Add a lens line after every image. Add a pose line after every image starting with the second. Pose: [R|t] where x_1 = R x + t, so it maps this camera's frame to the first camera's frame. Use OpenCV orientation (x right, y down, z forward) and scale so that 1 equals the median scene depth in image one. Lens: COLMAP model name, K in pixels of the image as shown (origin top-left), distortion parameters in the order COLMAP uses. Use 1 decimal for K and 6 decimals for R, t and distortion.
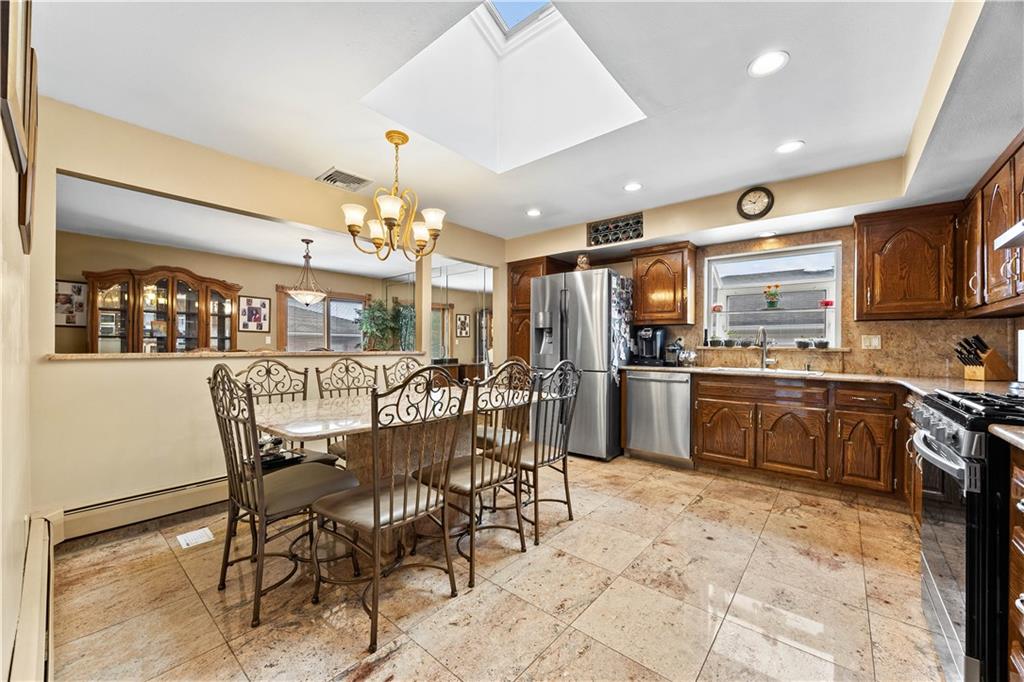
lens RADIAL K [[399.4, 0, 512.9], [0, 399.4, 345.9], [0, 0, 1]] dist [0.000539, 0.000029]
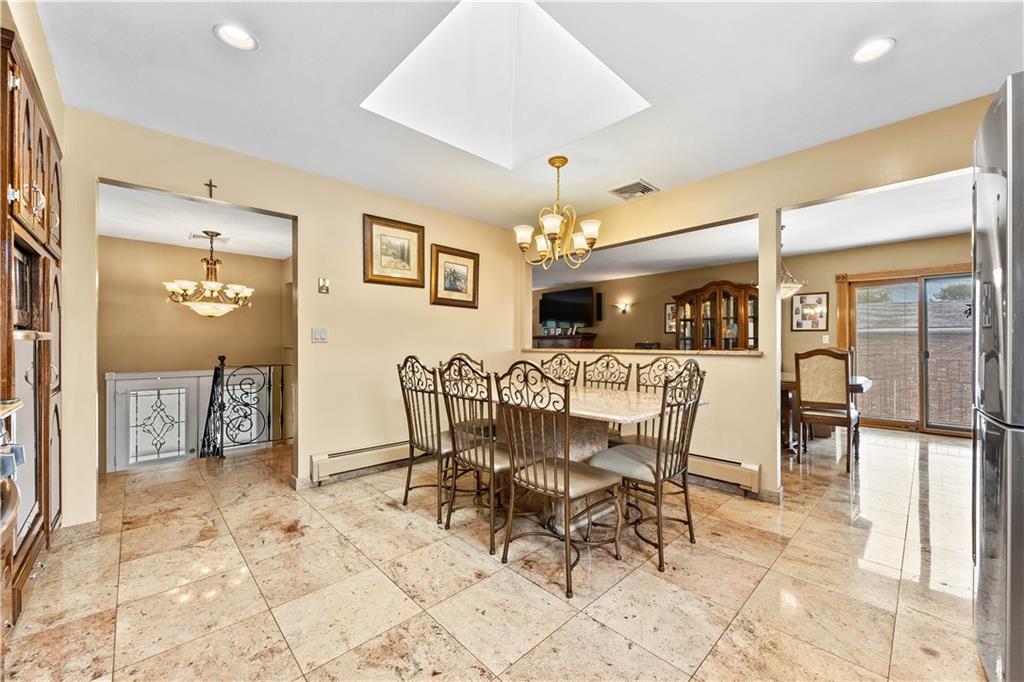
lens RADIAL K [[395.2, 0, 515.4], [0, 395.2, 343.1], [0, 0, 1]] dist [-0.000611, -0.000047]
pose [[-0.109039, -0.008392, -0.994002, 0.651667], [-0.000174, 0.999965, -0.008424, 0.004692], [0.994037, -0.000745, -0.109036, 0.767832]]
